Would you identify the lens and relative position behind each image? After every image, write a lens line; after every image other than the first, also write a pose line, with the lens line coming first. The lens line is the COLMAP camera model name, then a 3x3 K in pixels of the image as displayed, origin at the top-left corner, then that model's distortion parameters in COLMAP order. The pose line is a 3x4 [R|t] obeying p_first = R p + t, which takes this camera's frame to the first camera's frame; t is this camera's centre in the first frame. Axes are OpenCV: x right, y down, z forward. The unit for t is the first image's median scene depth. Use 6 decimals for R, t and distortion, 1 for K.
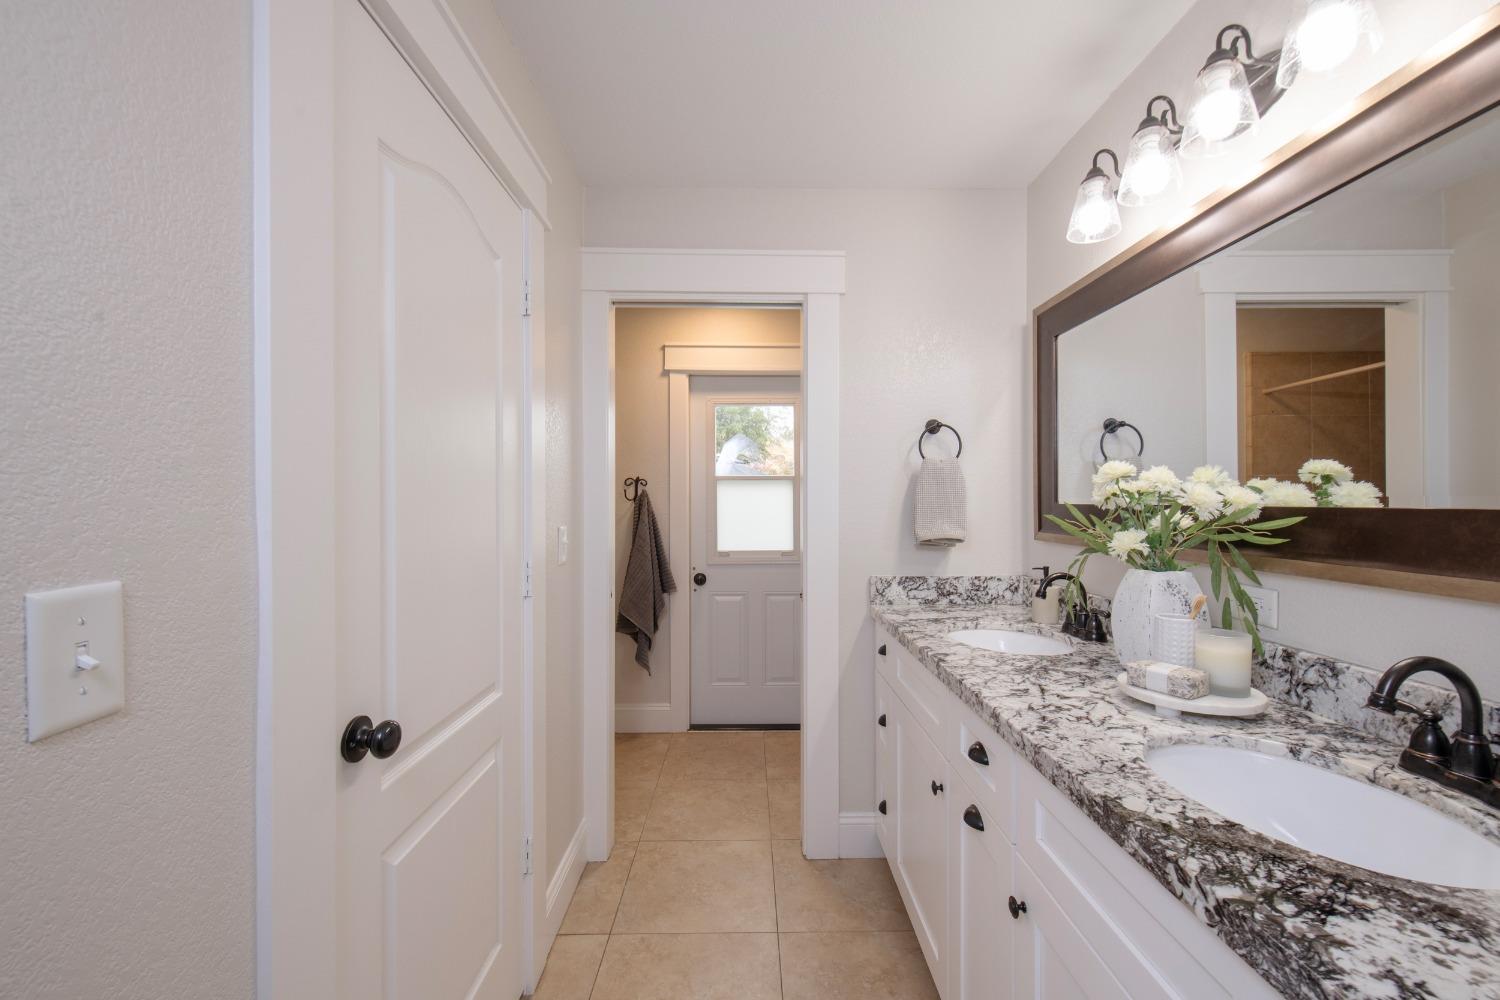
lens RADIAL K [[607.1, 0, 746.7], [0, 607.1, 499.6], [0, 0, 1]] dist [-0.013322, -0.002443]
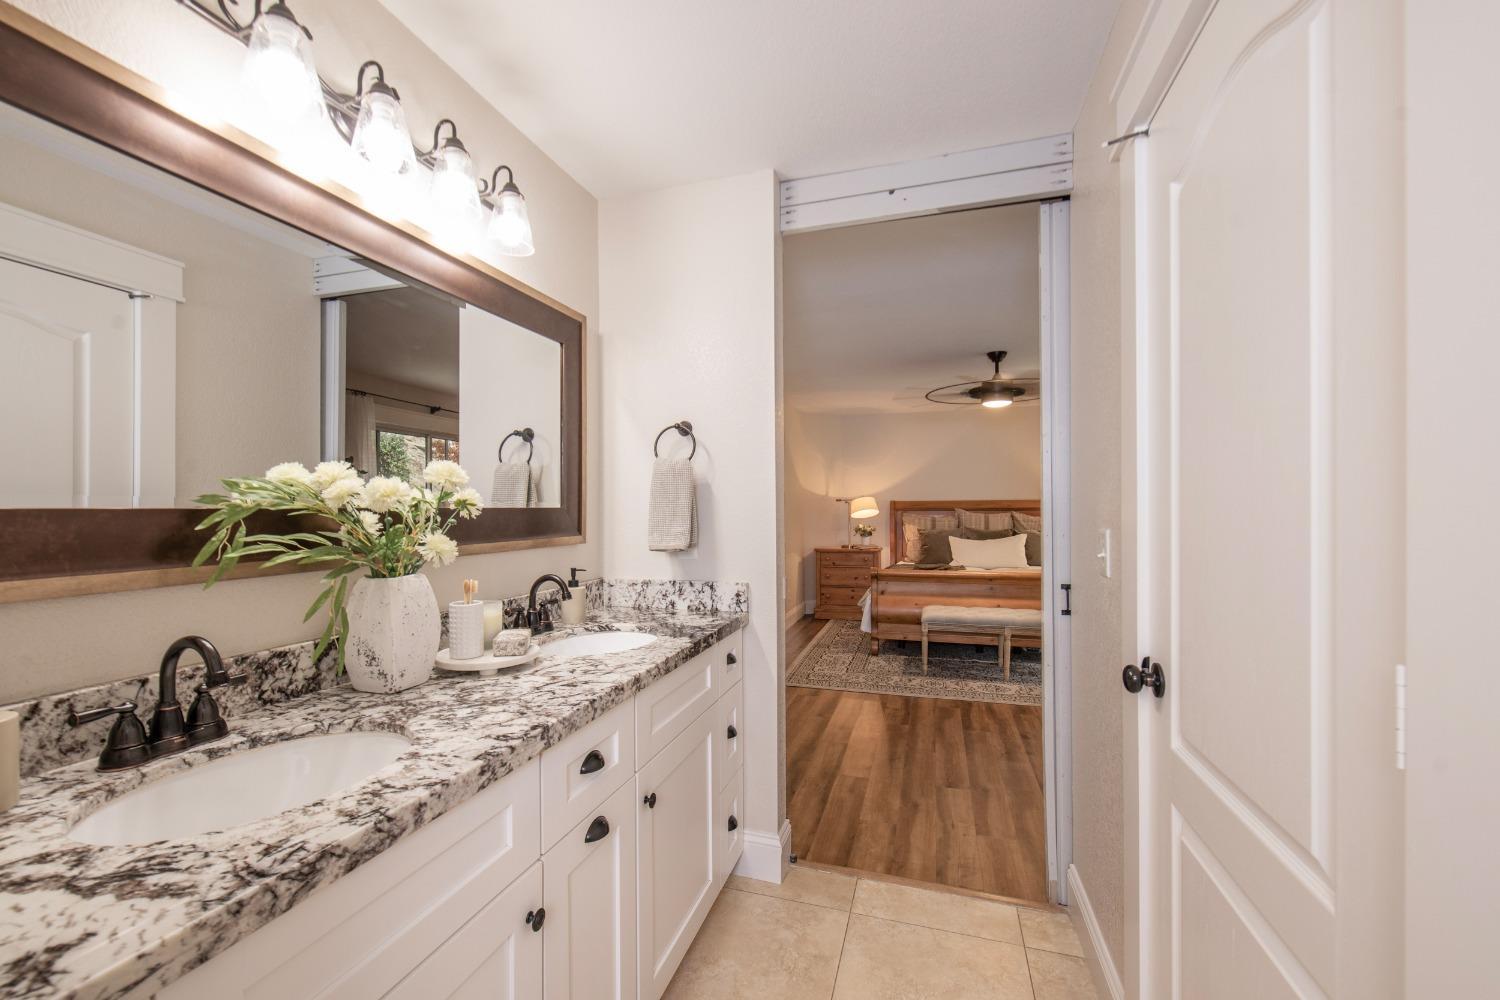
lens RADIAL K [[607.1, 0, 745.5], [0, 607.1, 501.1], [0, 0, 1]] dist [-0.013322, -0.002443]
pose [[-0.952896, 0.014065, 0.302971, -0.144915], [0.011528, 0.999882, -0.010162, 0.016860], [-0.303078, -0.006191, -0.952946, 1.866196]]
